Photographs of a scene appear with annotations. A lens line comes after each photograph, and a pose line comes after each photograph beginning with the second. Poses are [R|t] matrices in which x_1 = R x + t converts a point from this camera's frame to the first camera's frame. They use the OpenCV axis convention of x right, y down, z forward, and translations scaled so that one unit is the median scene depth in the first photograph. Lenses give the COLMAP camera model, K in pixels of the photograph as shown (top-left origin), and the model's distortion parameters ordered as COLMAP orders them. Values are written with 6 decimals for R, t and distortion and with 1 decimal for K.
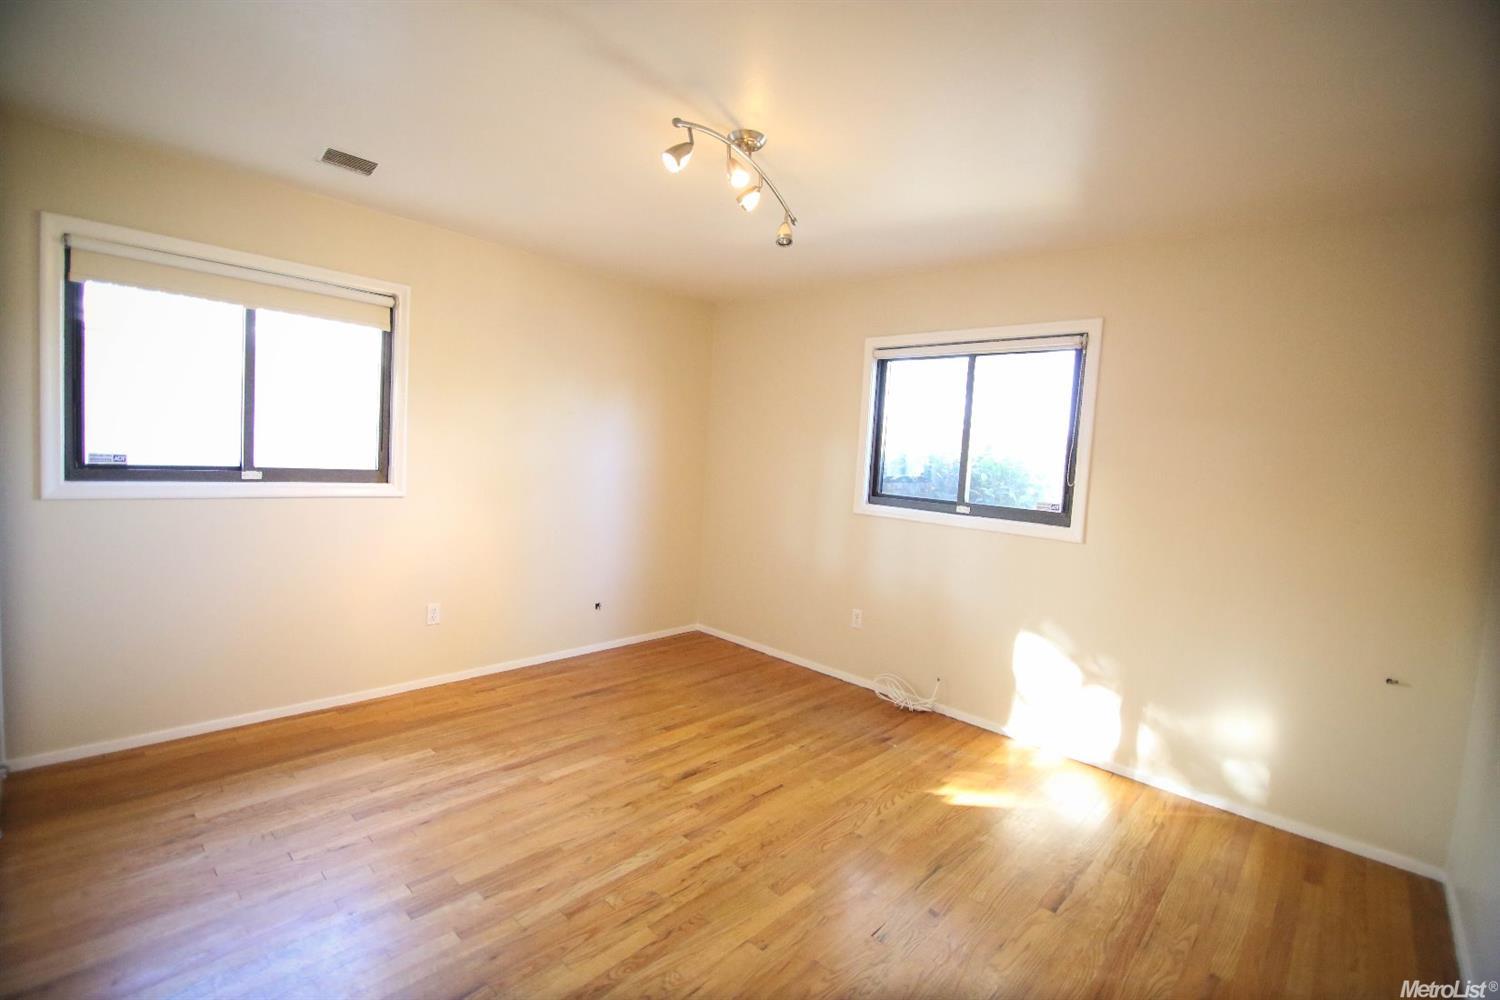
lens RADIAL K [[658.0, 0, 748.1], [0, 658.0, 494.6], [0, 0, 1]] dist [-0.010179, -0.004558]
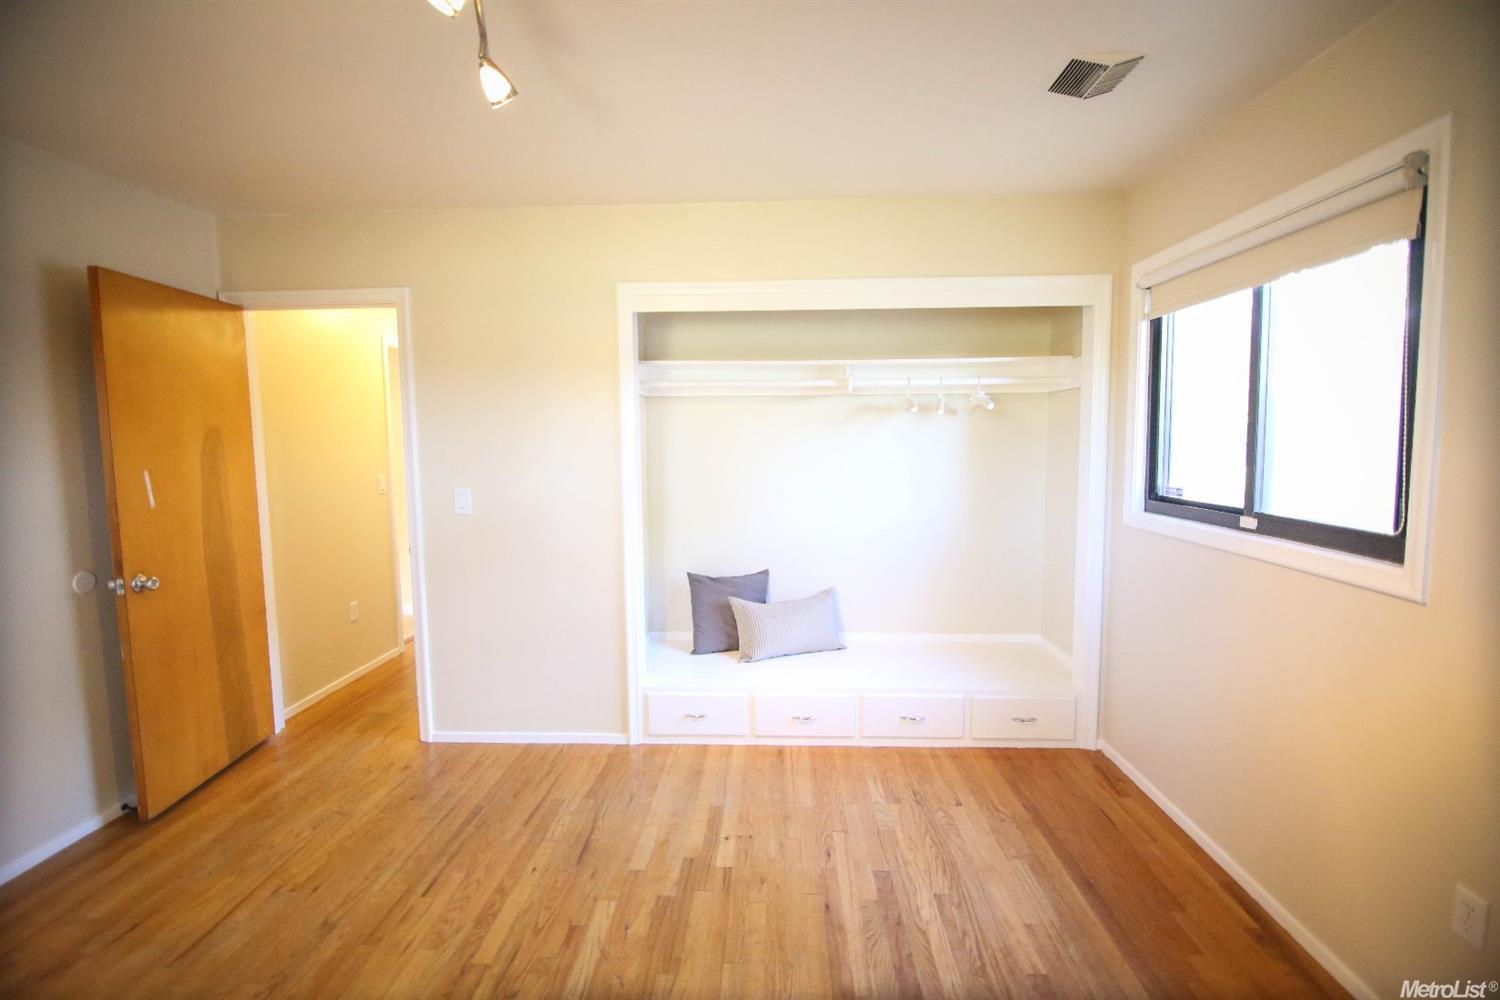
lens RADIAL K [[658.0, 0, 748.1], [0, 658.0, 494.6], [0, 0, 1]] dist [-0.010179, -0.004558]
pose [[-0.751796, 0.002986, -0.659389, 0.135780], [-0.080625, 0.992070, 0.096416, -0.099009], [0.654448, 0.125649, -0.745593, 1.369635]]
